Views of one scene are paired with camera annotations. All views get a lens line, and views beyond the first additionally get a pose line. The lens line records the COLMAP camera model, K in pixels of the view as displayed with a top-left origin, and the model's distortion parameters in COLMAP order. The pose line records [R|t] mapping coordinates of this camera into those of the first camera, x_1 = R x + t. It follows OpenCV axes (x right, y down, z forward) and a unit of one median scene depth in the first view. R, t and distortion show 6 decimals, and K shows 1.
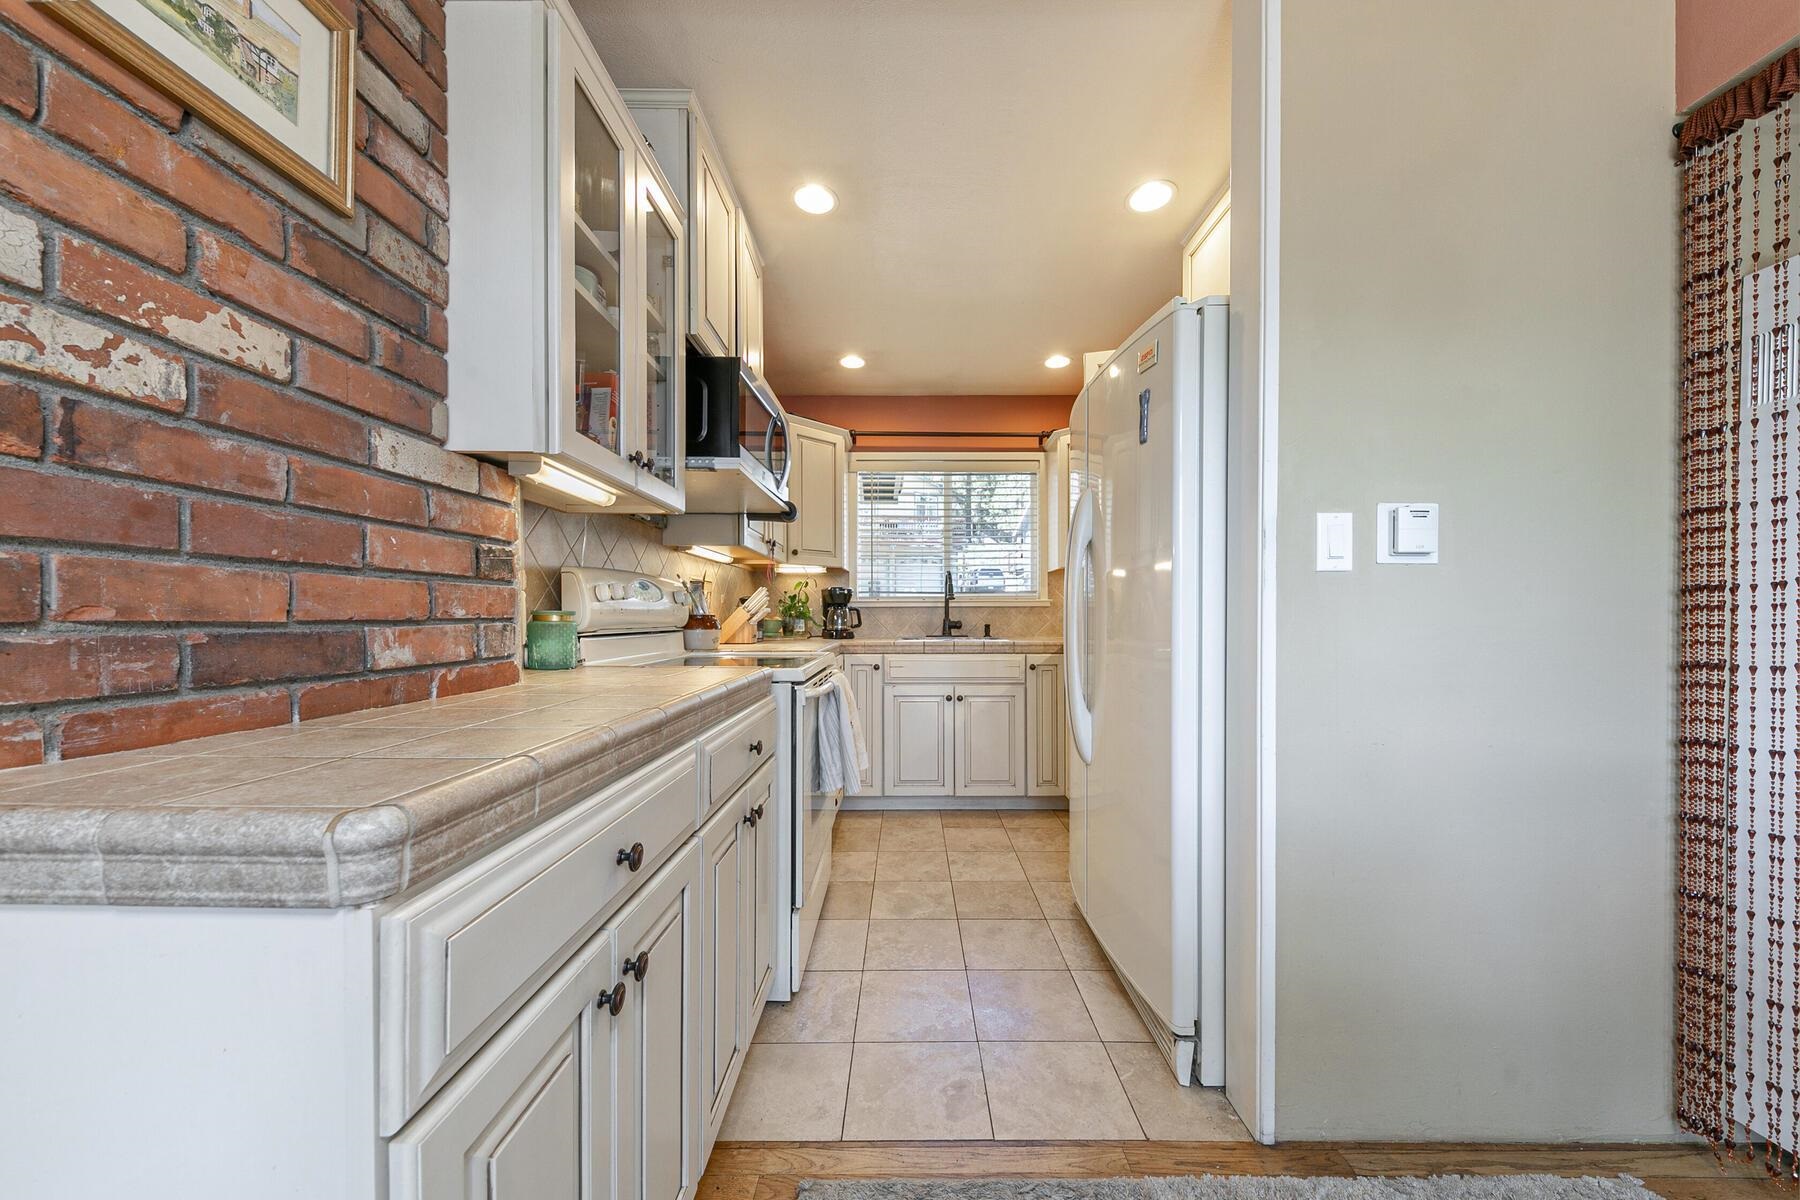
lens RADIAL K [[602.5, 0, 902.3], [0, 602.5, 633.3], [0, 0, 1]] dist [0.008047, -0.000176]
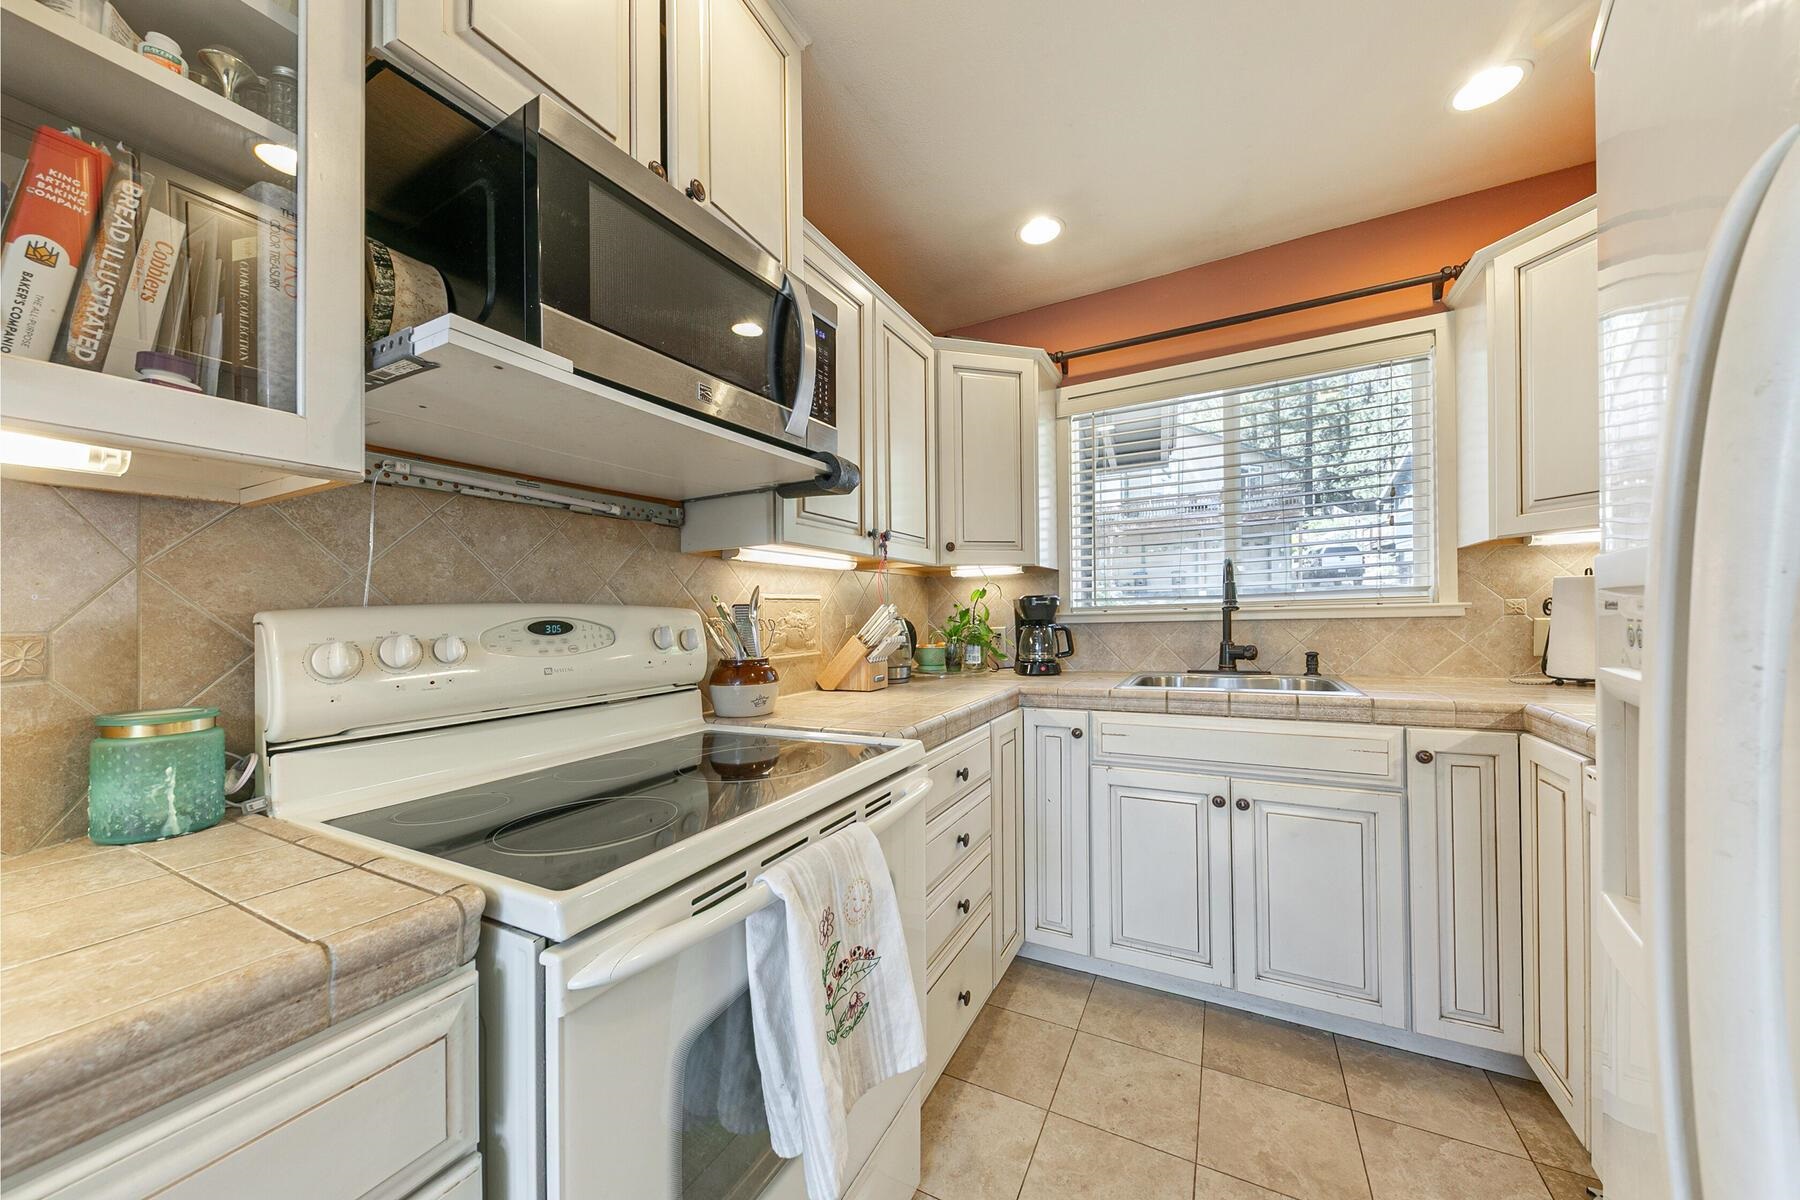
lens RADIAL K [[602.5, 0, 902.3], [0, 602.5, 633.3], [0, 0, 1]] dist [0.008047, -0.000176]
pose [[0.884481, -0.009375, -0.466483, 0.070546], [0.011098, 0.999938, 0.000947, -0.037558], [0.466445, -0.006015, 0.884530, 0.354560]]
